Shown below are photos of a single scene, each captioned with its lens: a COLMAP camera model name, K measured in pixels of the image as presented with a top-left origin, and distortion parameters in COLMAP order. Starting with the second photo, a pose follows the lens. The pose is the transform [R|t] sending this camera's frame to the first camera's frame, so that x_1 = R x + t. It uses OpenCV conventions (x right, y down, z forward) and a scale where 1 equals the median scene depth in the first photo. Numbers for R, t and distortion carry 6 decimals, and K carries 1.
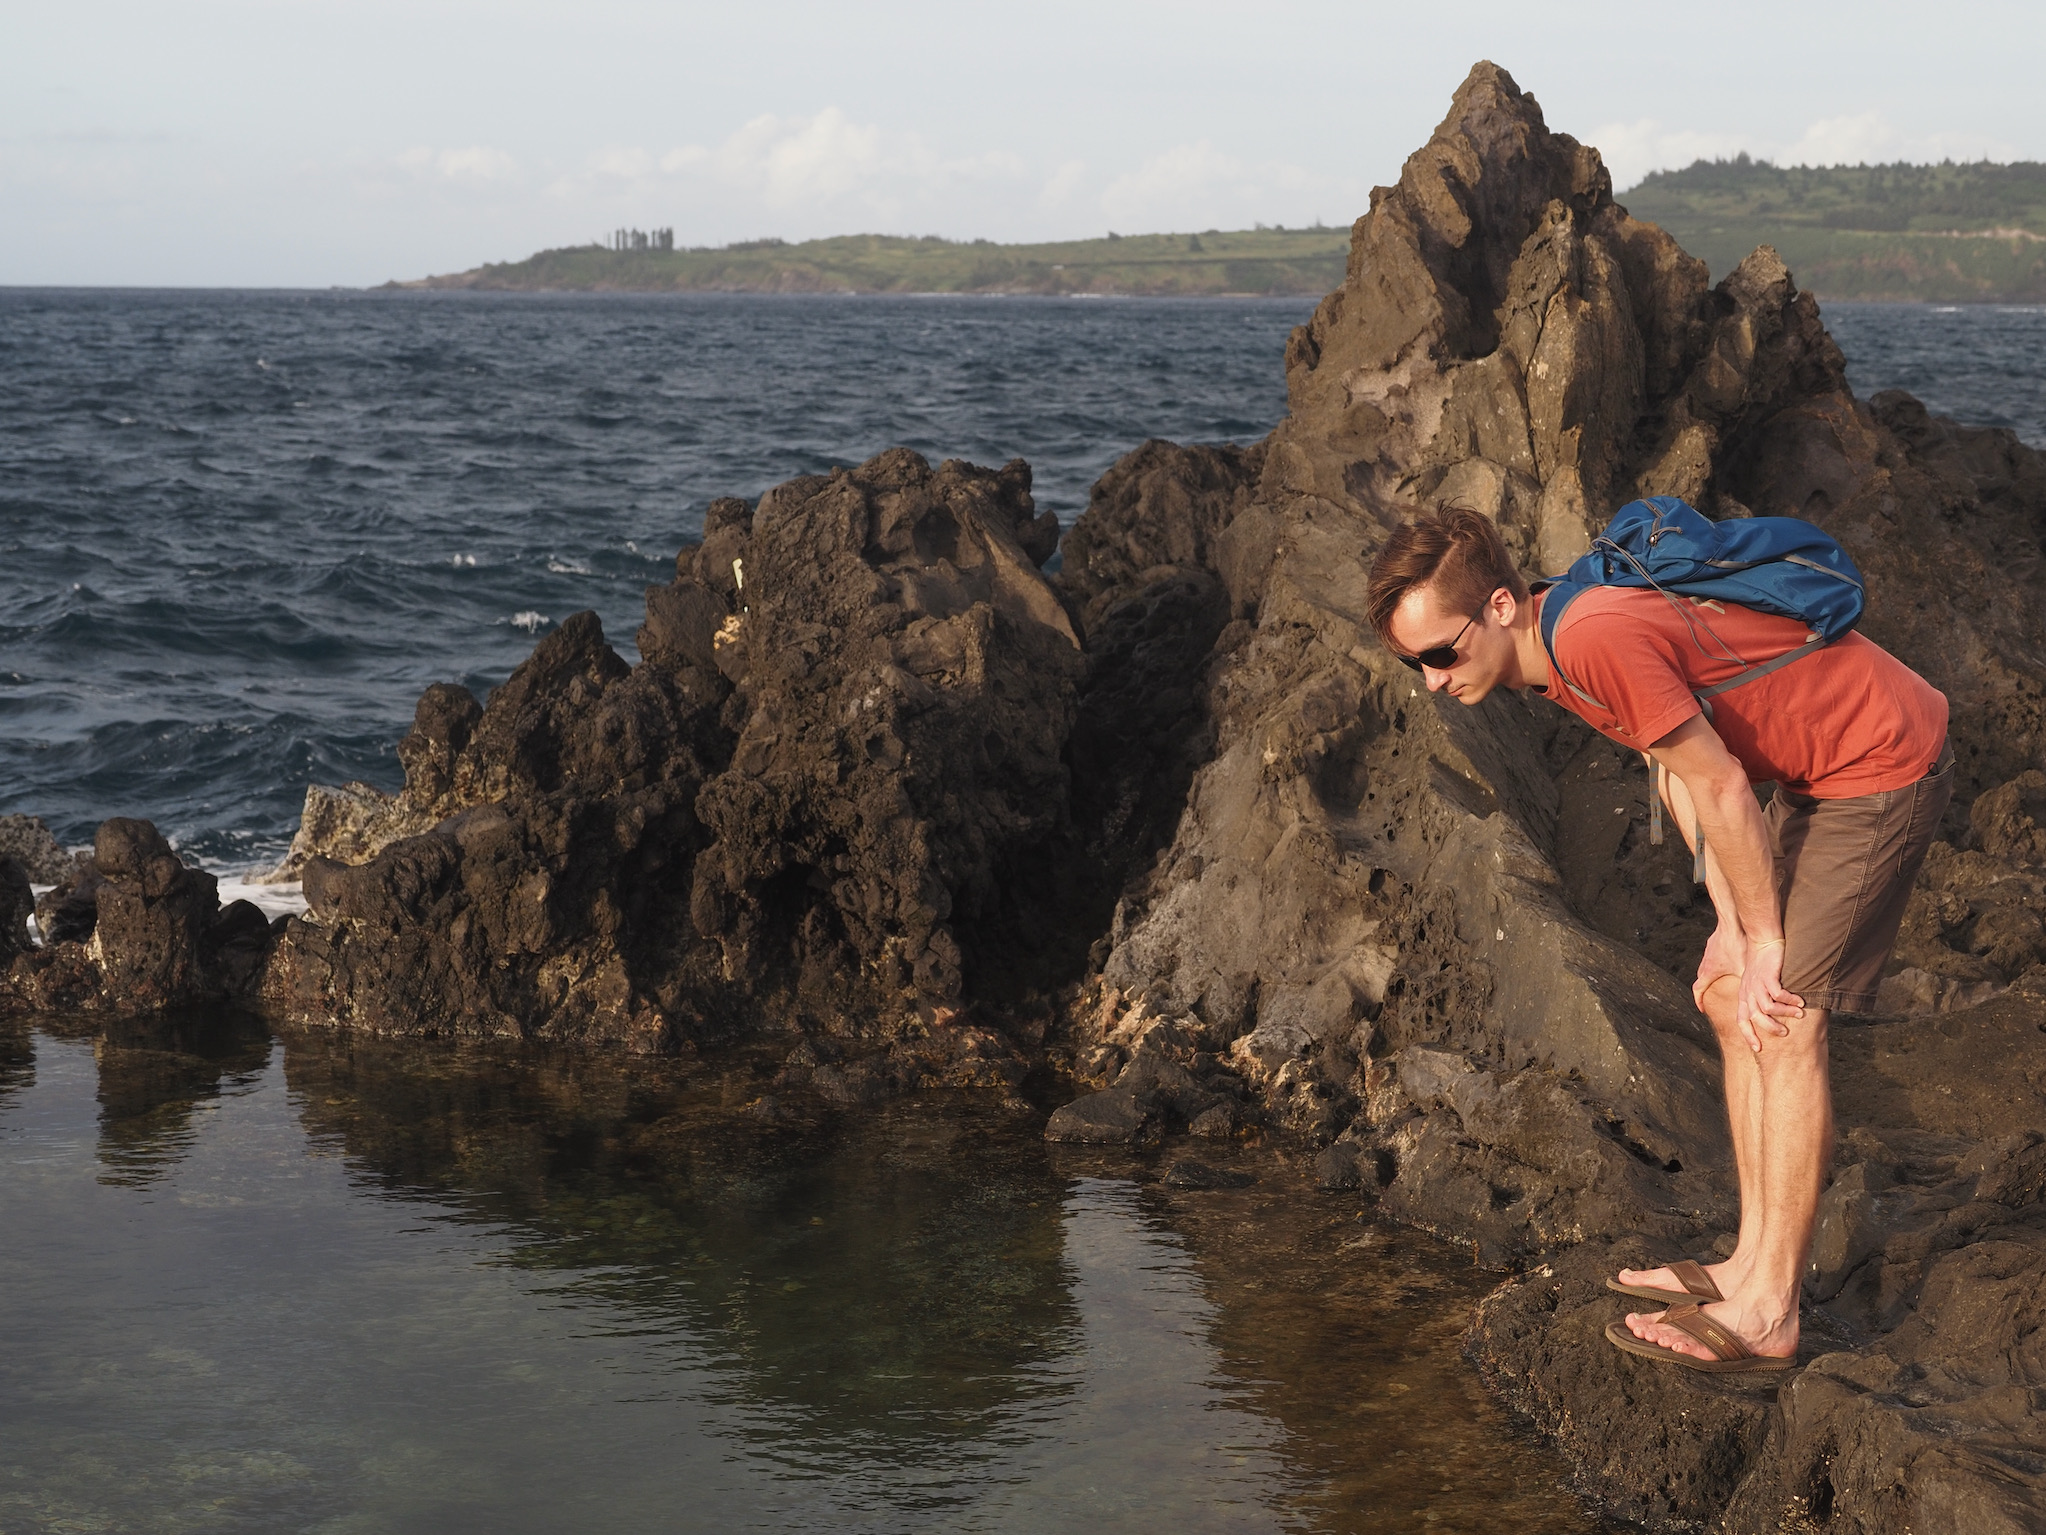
lens RADIAL K [[5000.2, 0, 1023.0], [0, 5000.2, 767.5], [0, 0, 1]] dist [0.024228, 0.859537]
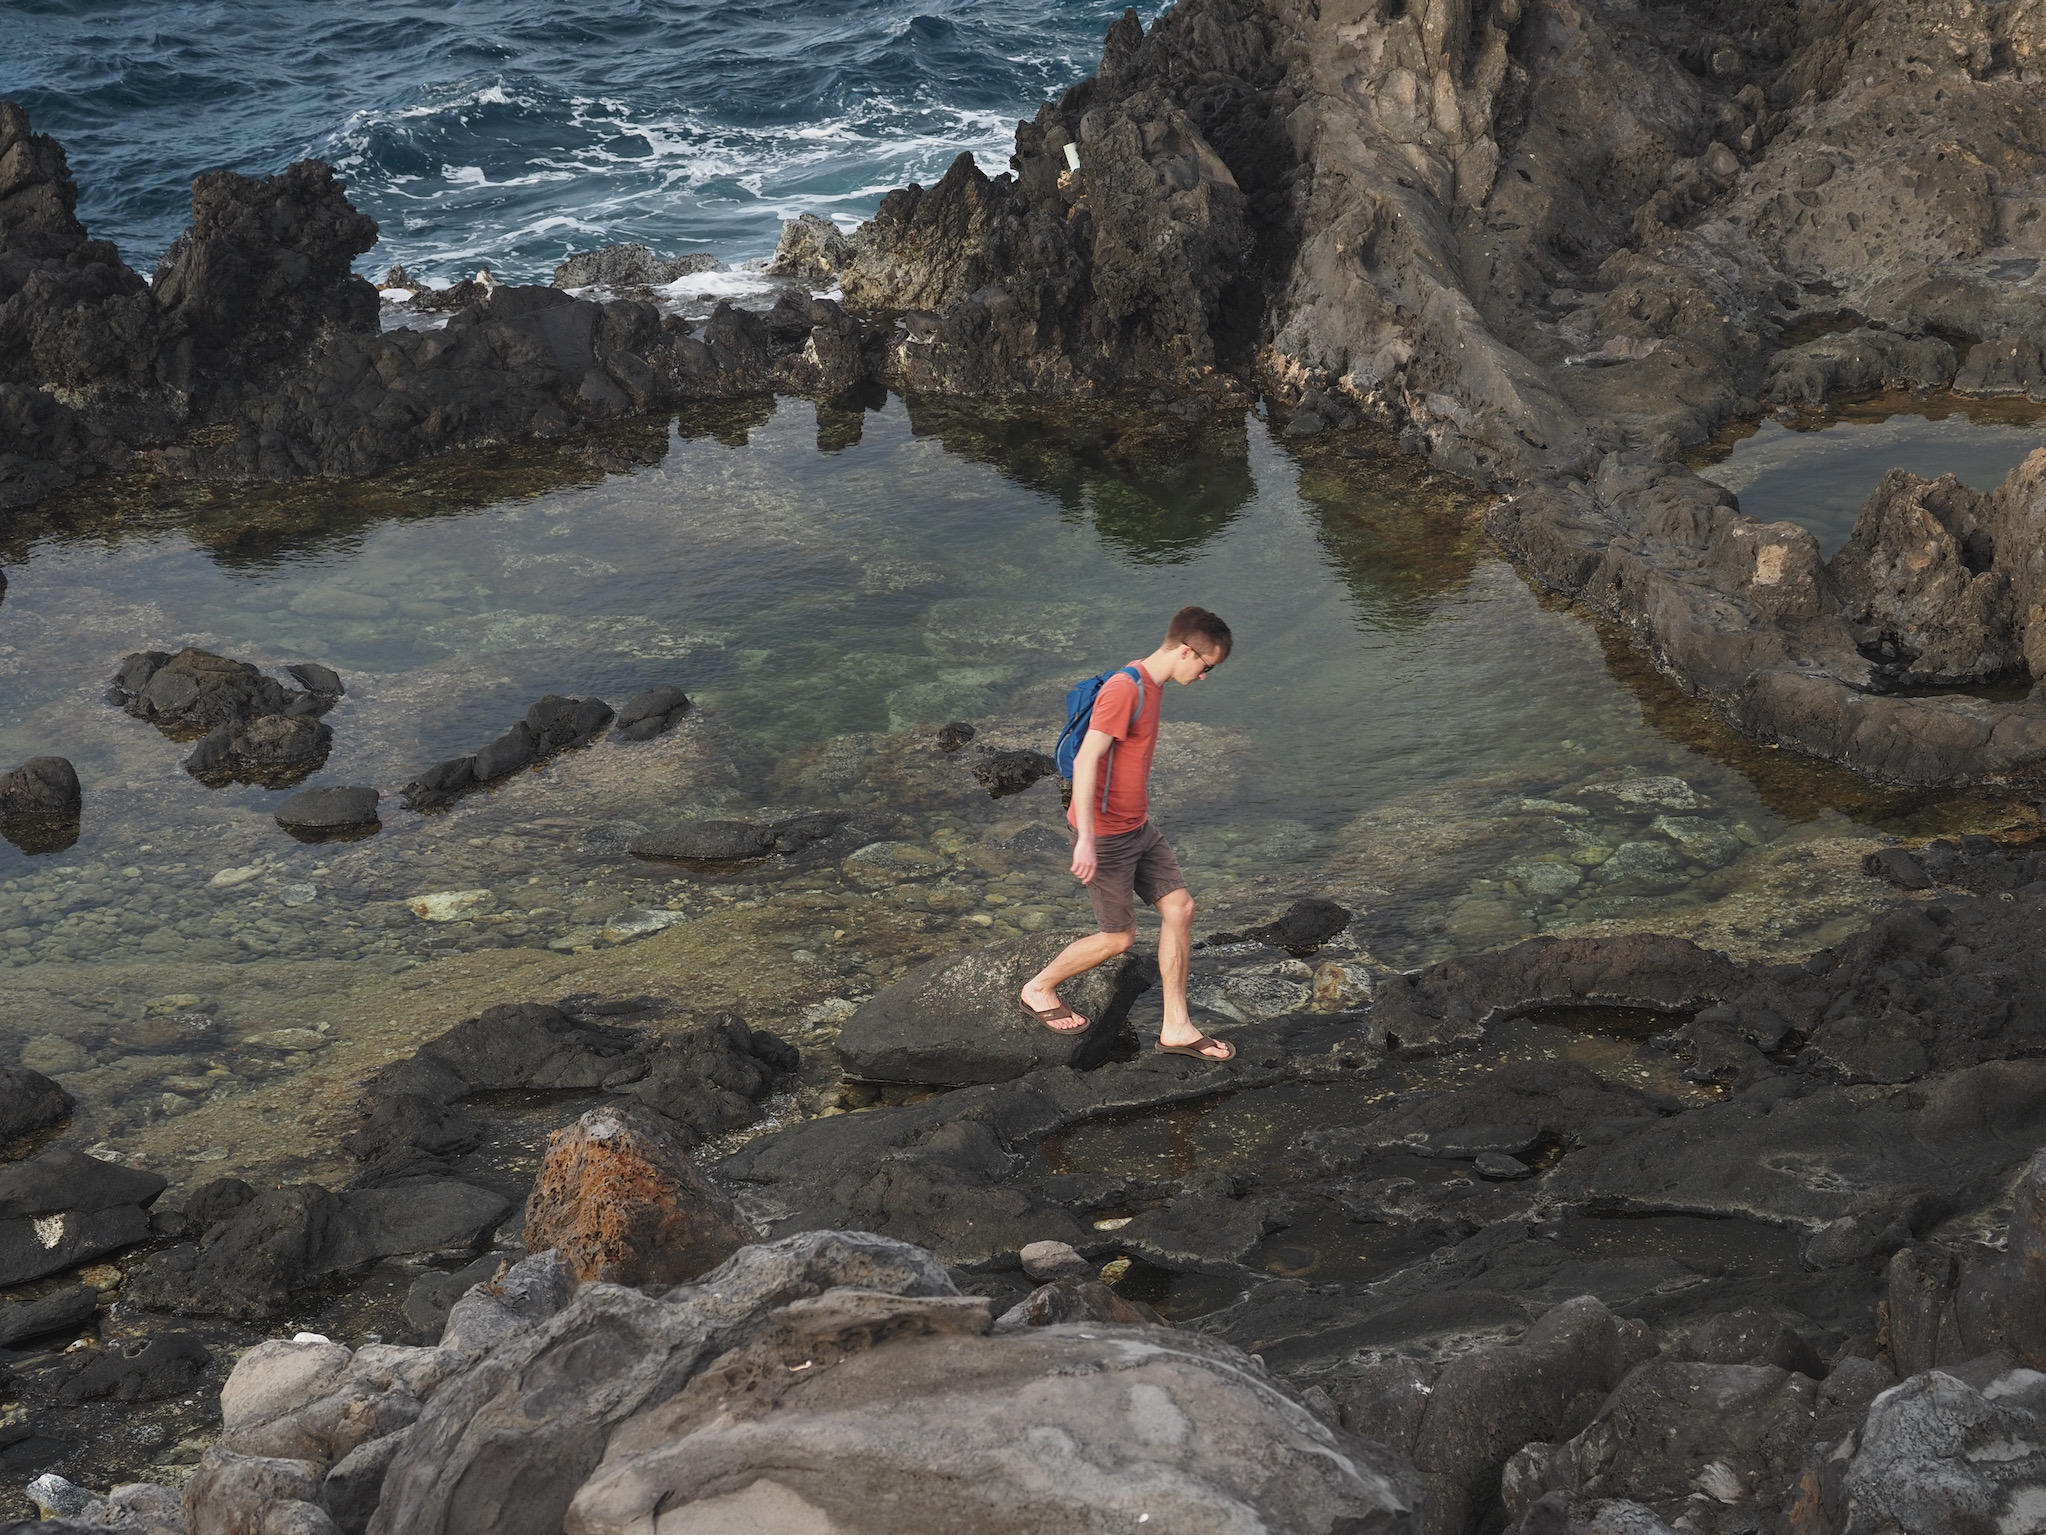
lens RADIAL K [[5222.8, 0, 1023.0], [0, 5222.8, 767.5], [0, 0, 1]] dist [0.109093, 0.364139]
pose [[0.994007, -0.083826, 0.070162, -0.284624], [0.066982, 0.974296, 0.215084, -0.295975], [-0.086389, -0.209095, 0.974072, -1.390671]]
